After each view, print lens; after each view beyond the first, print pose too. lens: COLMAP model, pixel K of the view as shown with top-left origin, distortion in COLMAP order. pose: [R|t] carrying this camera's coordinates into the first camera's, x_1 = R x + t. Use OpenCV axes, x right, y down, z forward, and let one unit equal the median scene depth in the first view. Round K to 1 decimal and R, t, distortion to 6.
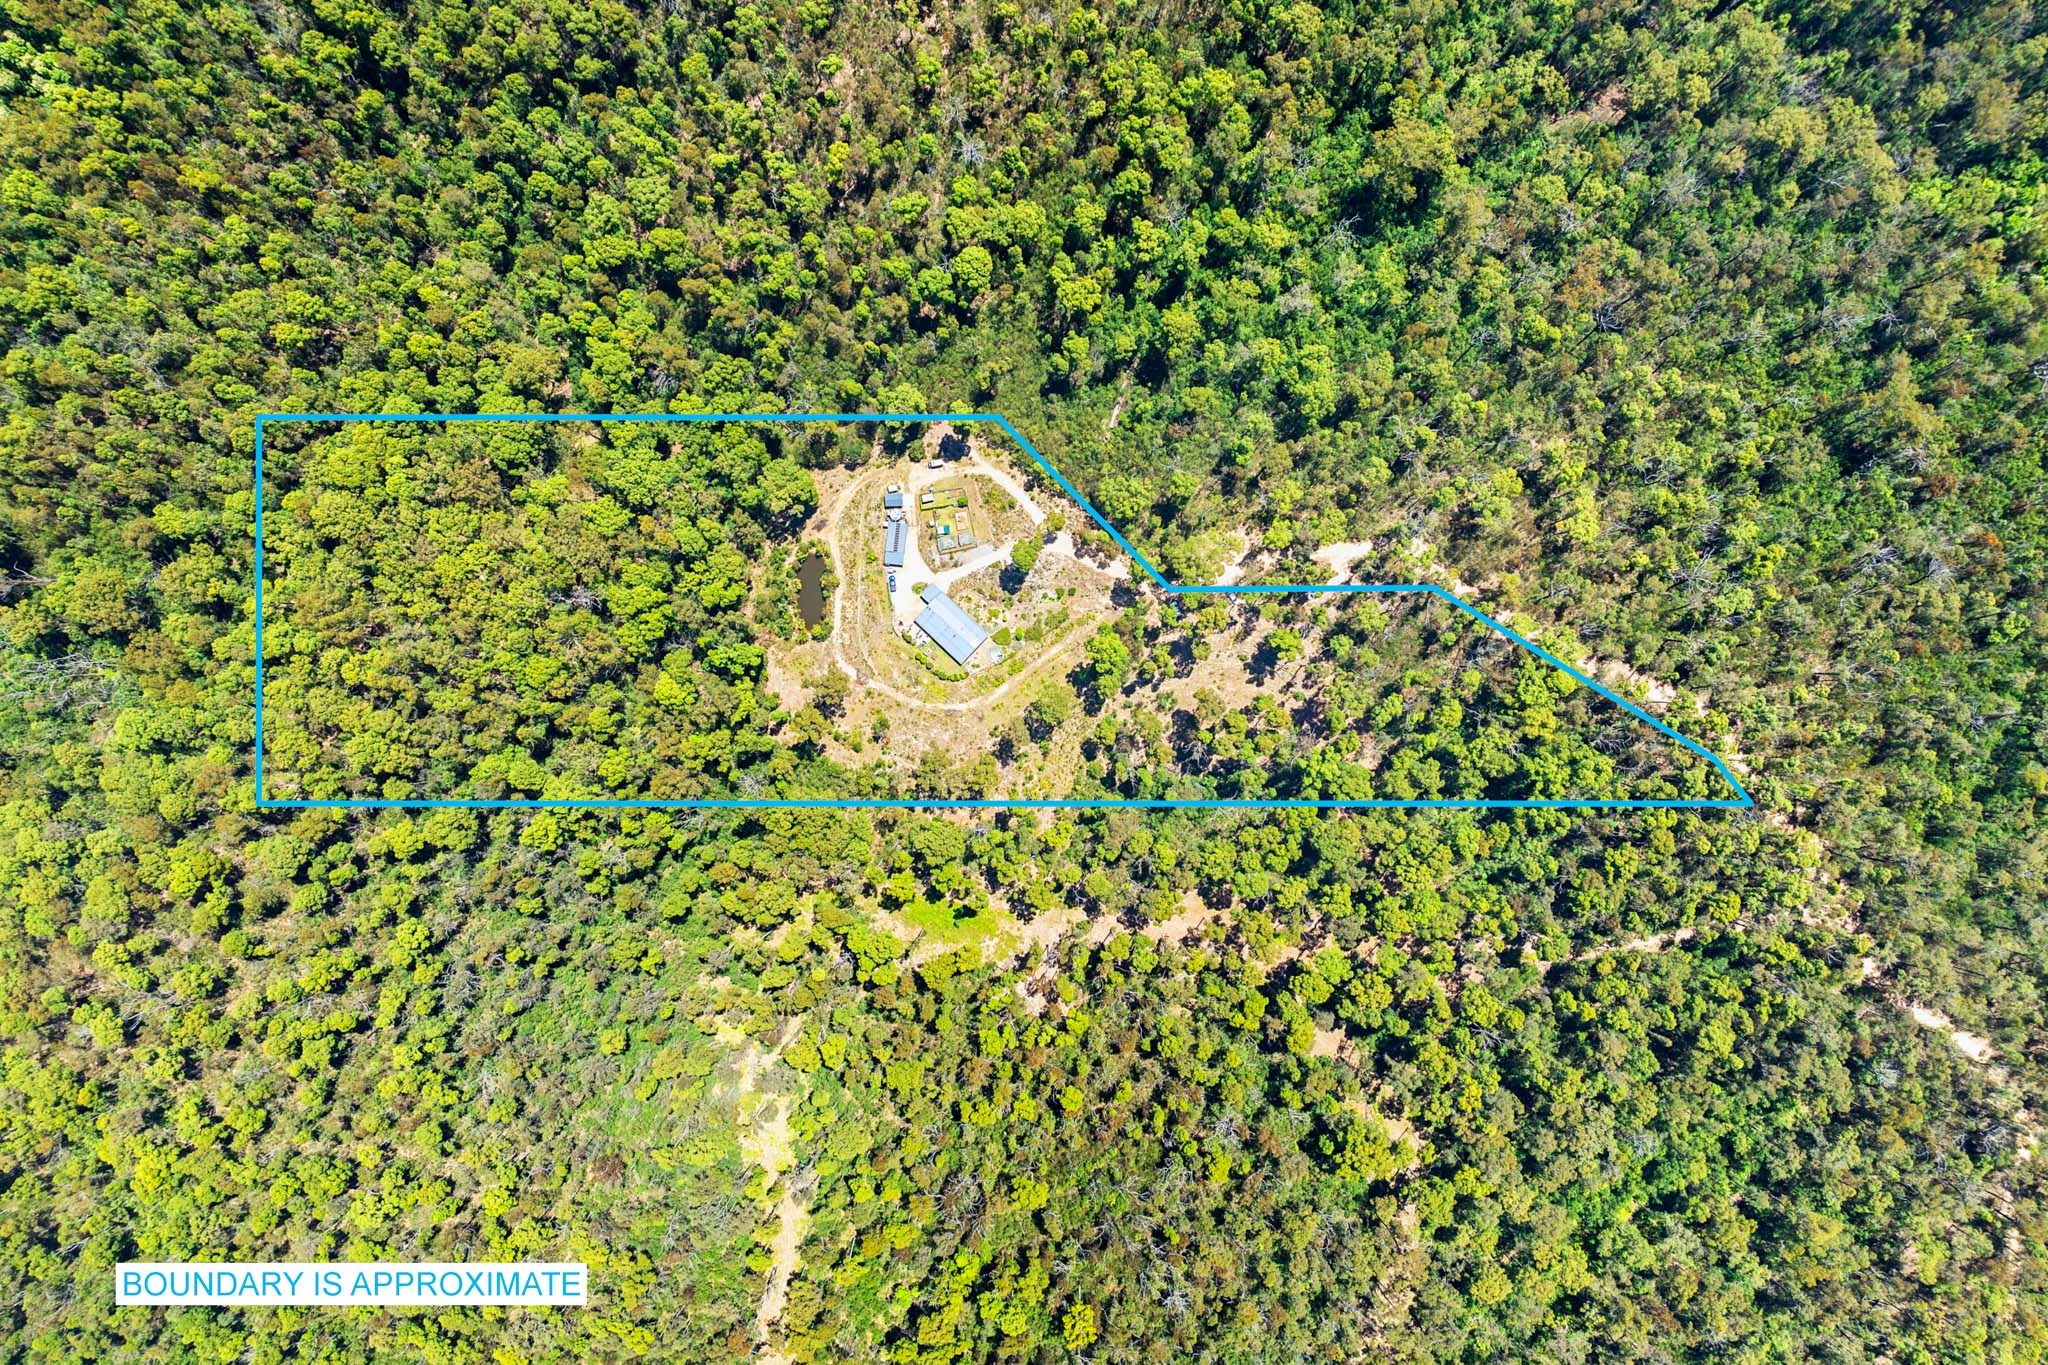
lens RADIAL K [[1423.4, 0, 1022.0], [0, 1423.4, 674.3], [0, 0, 1]] dist [-0.000574, 0.000009]
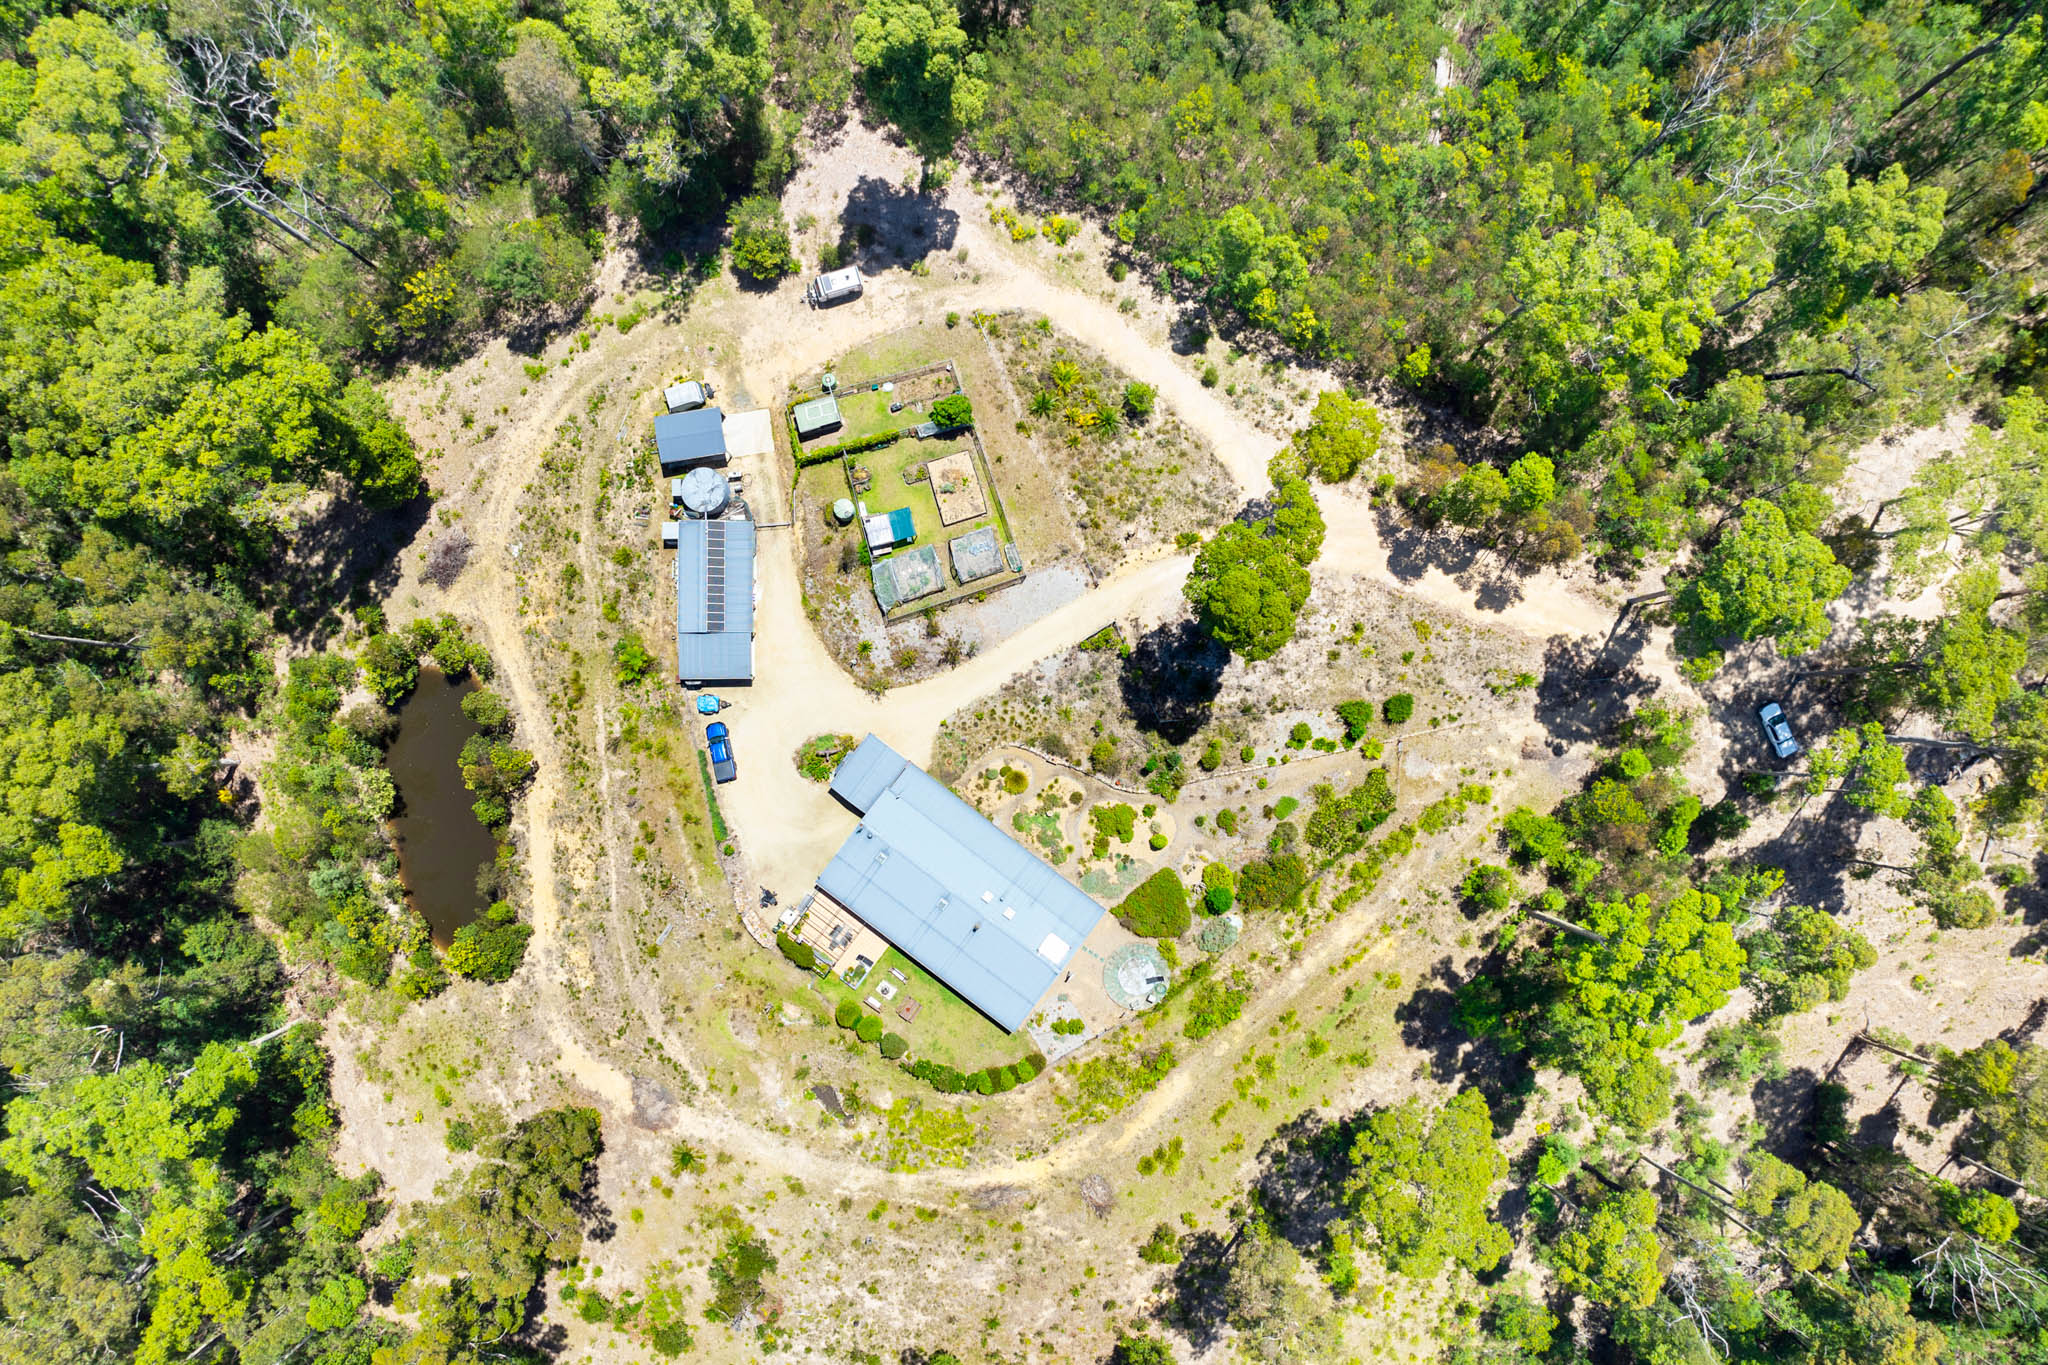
lens RADIAL K [[1423.4, 0, 1024.9], [0, 1423.4, 688.0], [0, 0, 1]] dist [-0.000574, 0.000009]
pose [[0.994118, -0.108286, -0.001756, -0.033052], [0.108179, 0.993644, -0.031125, -0.060886], [0.005115, 0.030752, 0.999514, 0.734244]]
